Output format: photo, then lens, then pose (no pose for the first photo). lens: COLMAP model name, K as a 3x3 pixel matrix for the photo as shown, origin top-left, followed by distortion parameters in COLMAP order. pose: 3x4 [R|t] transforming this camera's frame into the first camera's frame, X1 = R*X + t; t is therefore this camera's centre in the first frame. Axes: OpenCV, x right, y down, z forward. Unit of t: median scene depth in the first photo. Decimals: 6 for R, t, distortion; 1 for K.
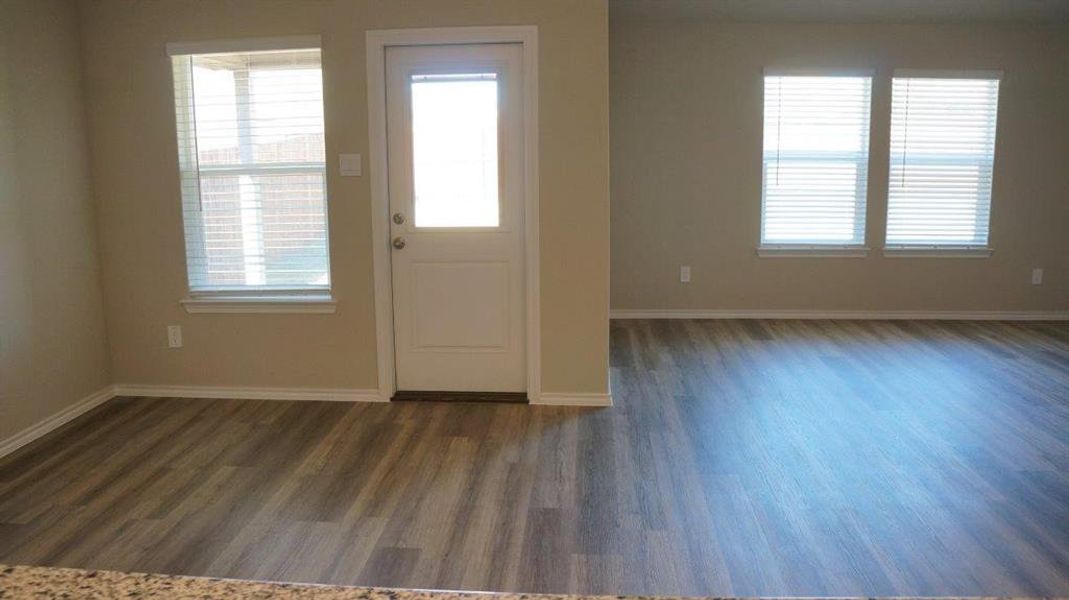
lens RADIAL K [[868.7, 0, 534.5], [0, 868.7, 300.0], [0, 0, 1]] dist [-0.191969, 0.153203]
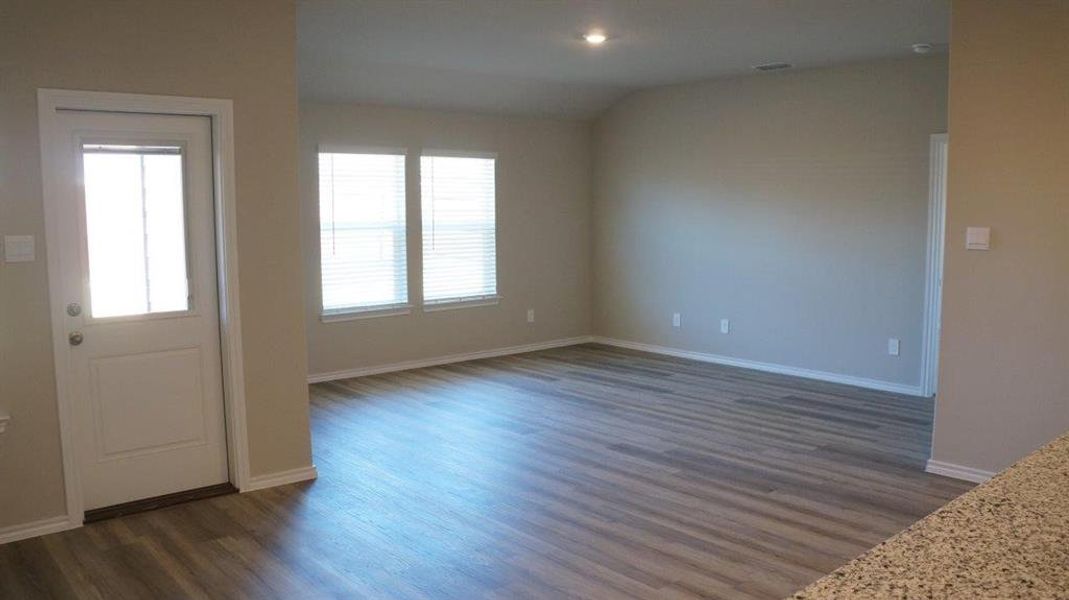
lens RADIAL K [[868.7, 0, 534.5], [0, 868.7, 300.0], [0, 0, 1]] dist [-0.191969, 0.153203]
pose [[0.698149, -0.072628, 0.712260, -0.374157], [0.129447, 0.991250, -0.025806, -0.020834], [-0.704153, 0.110217, 0.701442, 0.088486]]
